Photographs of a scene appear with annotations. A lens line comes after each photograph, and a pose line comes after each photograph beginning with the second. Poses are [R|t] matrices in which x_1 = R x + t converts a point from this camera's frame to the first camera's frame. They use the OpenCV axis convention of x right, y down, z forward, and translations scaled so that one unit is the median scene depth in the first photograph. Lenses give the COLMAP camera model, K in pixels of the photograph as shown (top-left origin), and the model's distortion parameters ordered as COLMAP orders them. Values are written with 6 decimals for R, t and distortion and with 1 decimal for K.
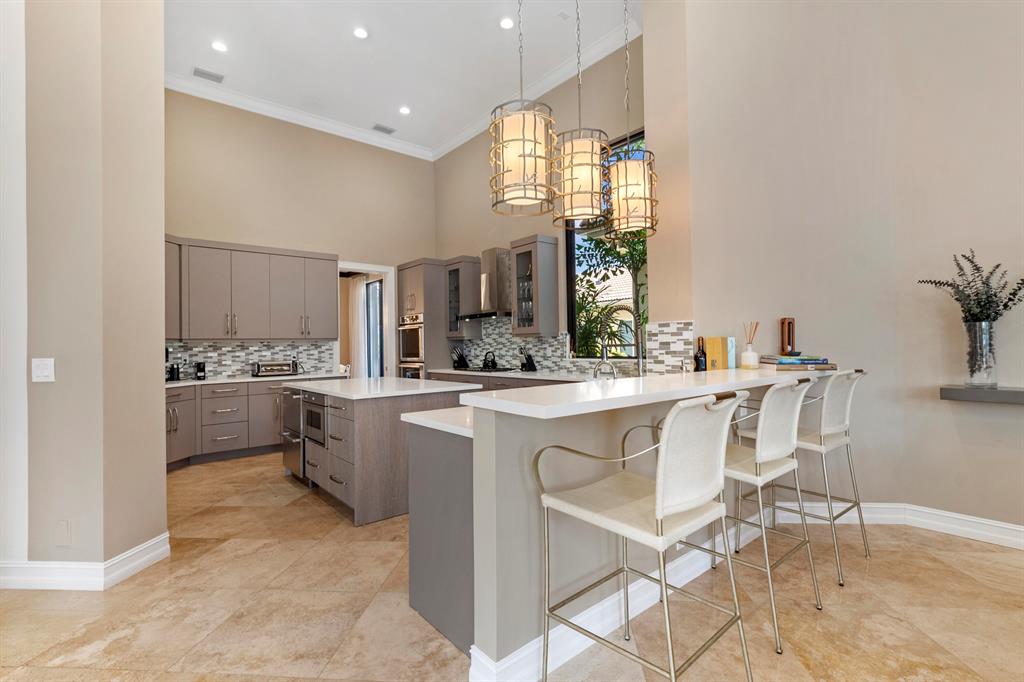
lens RADIAL K [[458.7, 0, 517.4], [0, 458.7, 342.9], [0, 0, 1]] dist [-0.000090, 0.000615]
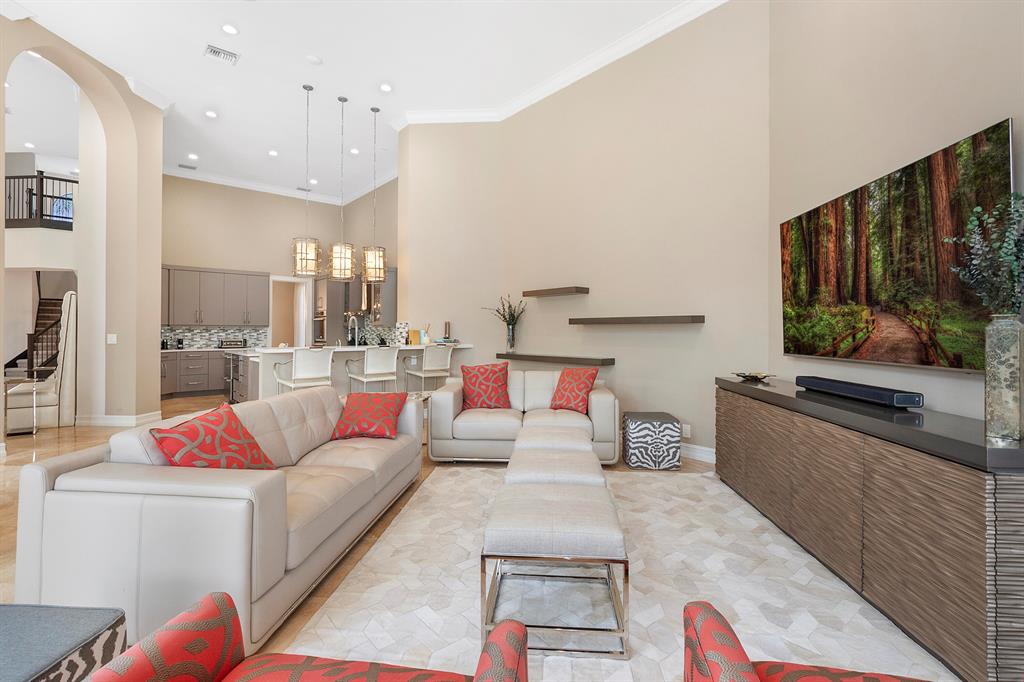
lens RADIAL K [[458.7, 0, 504.5], [0, 458.7, 330.1], [0, 0, 1]] dist [-0.000090, 0.000615]
pose [[0.999833, 0.017795, -0.004122, 0.490834], [-0.017786, 0.999839, 0.002347, -0.014231], [0.004163, -0.002273, 0.999989, -0.659654]]
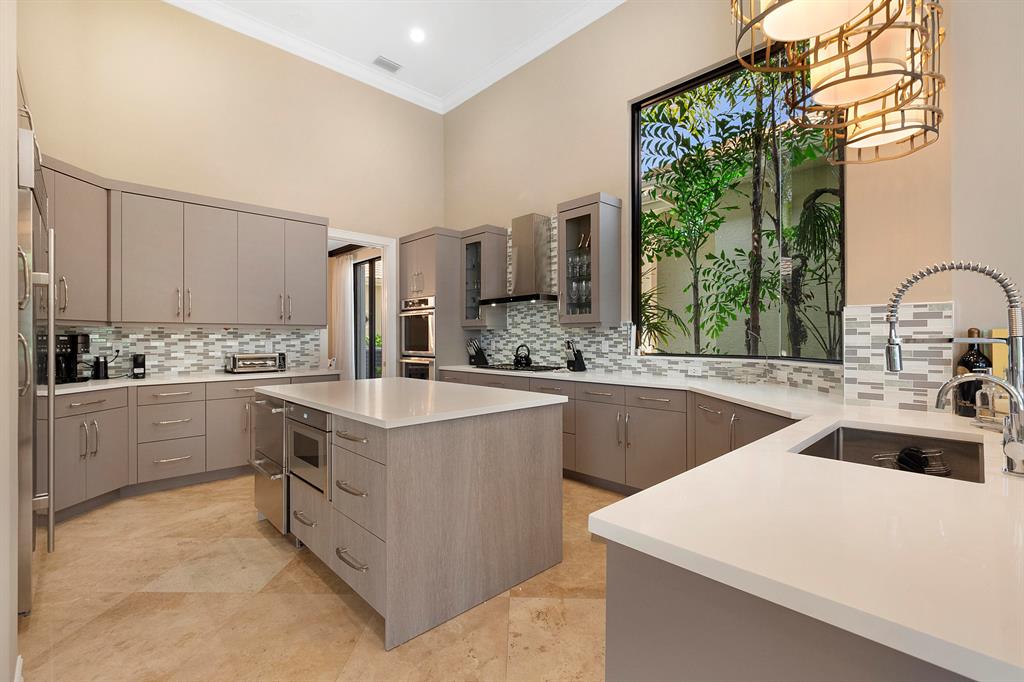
lens RADIAL K [[458.7, 0, 518.1], [0, 458.7, 339.6], [0, 0, 1]] dist [-0.000090, 0.000615]
pose [[0.998468, 0.015244, 0.053187, -0.124778], [-0.015698, 0.999844, 0.008133, 0.003490], [-0.053054, -0.008955, 0.998551, 0.234165]]
